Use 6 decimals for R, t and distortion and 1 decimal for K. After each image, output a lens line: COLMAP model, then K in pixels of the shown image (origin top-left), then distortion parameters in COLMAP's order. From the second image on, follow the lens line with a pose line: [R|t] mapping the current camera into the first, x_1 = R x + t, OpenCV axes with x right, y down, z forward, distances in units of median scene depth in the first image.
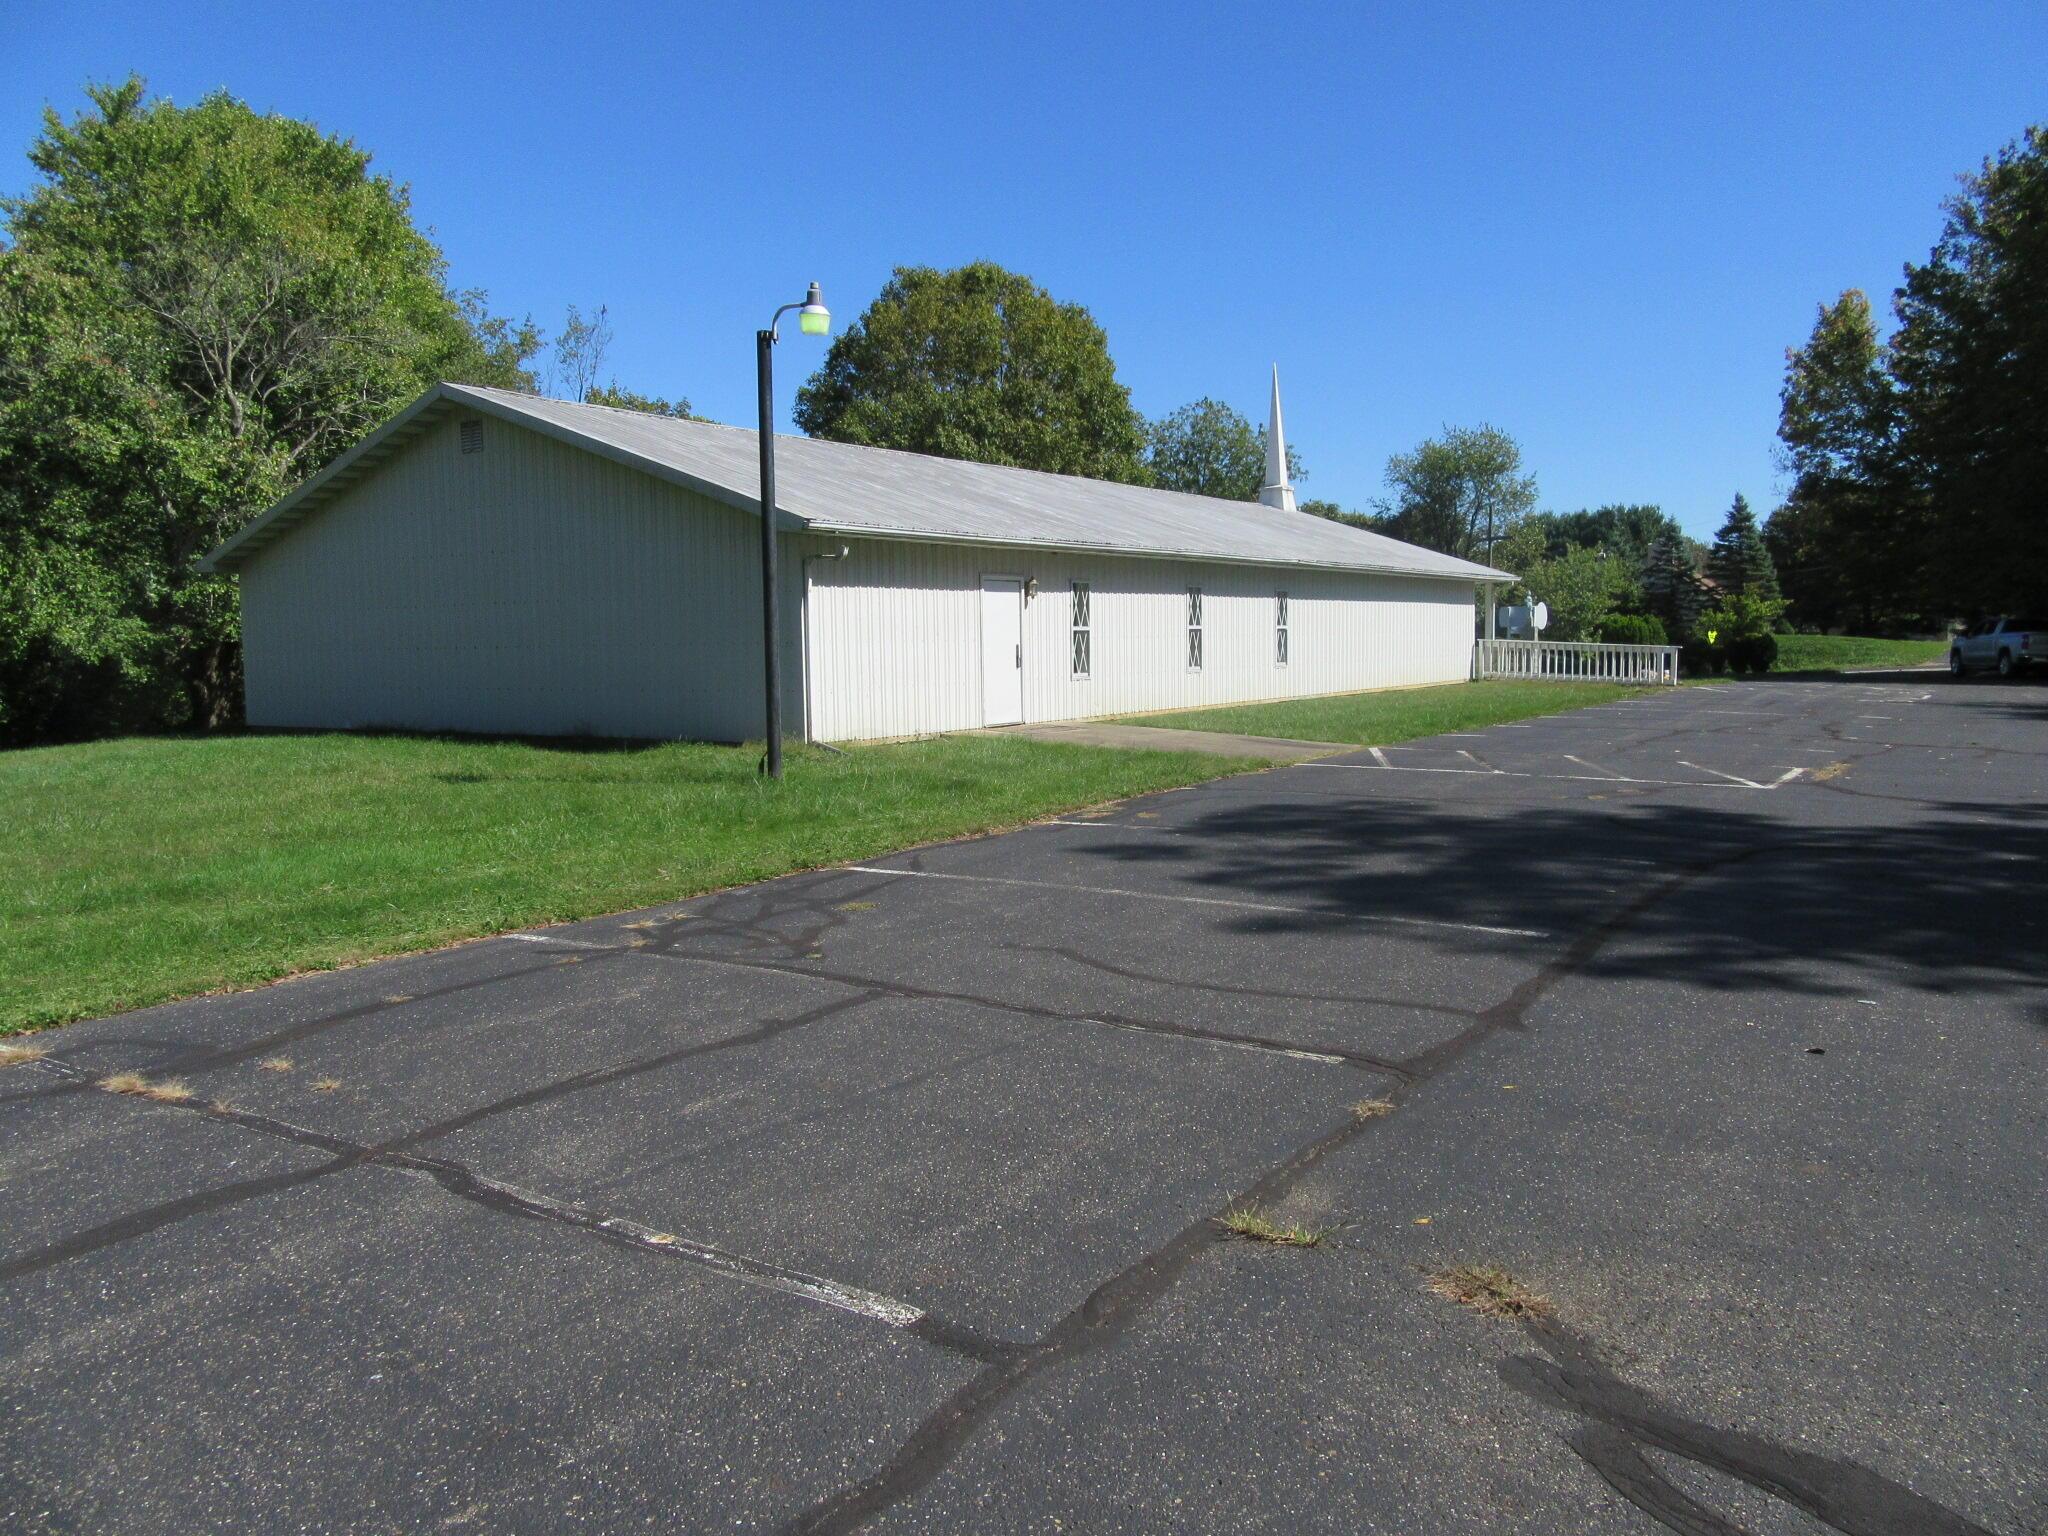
lens RADIAL K [[1538.5, 0, 1038.5], [0, 1538.5, 764.4], [0, 0, 1]] dist [0.008464, -0.004243]
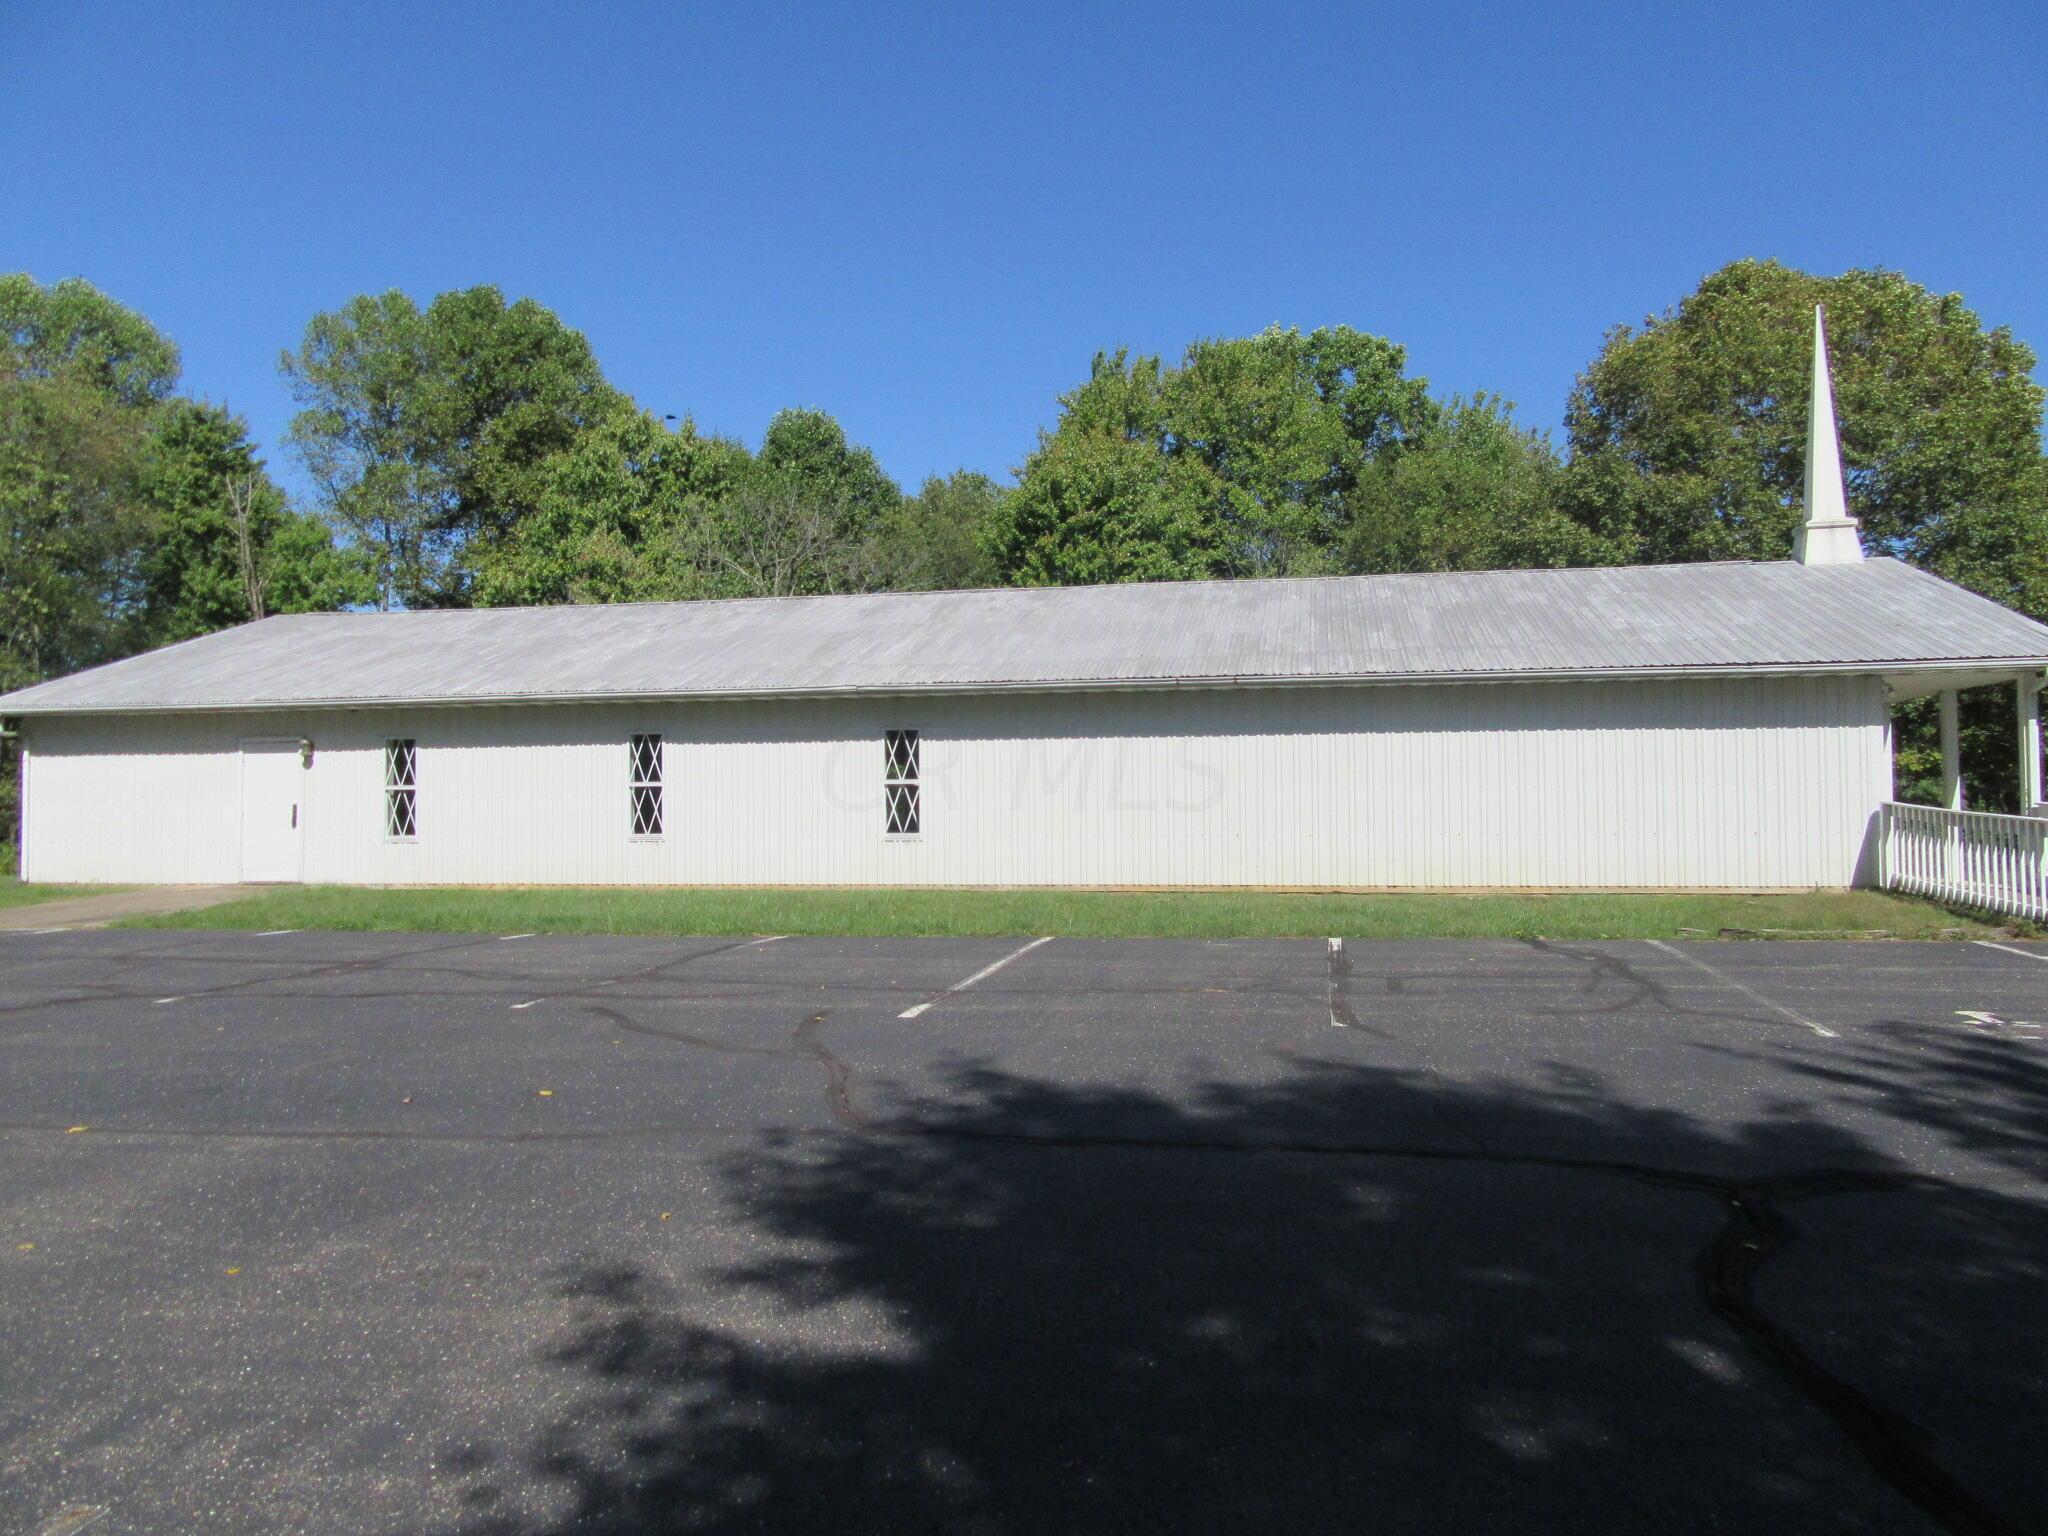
lens RADIAL K [[1492.3, 0, 1027.2], [0, 1492.3, 785.6], [0, 0, 1]] dist [-0.005554, 0.004346]
pose [[0.391969, -0.003703, -0.919971, 0.786532], [-0.074202, 0.996607, -0.035627, -0.067266], [0.916981, 0.082228, 0.390364, 0.783316]]
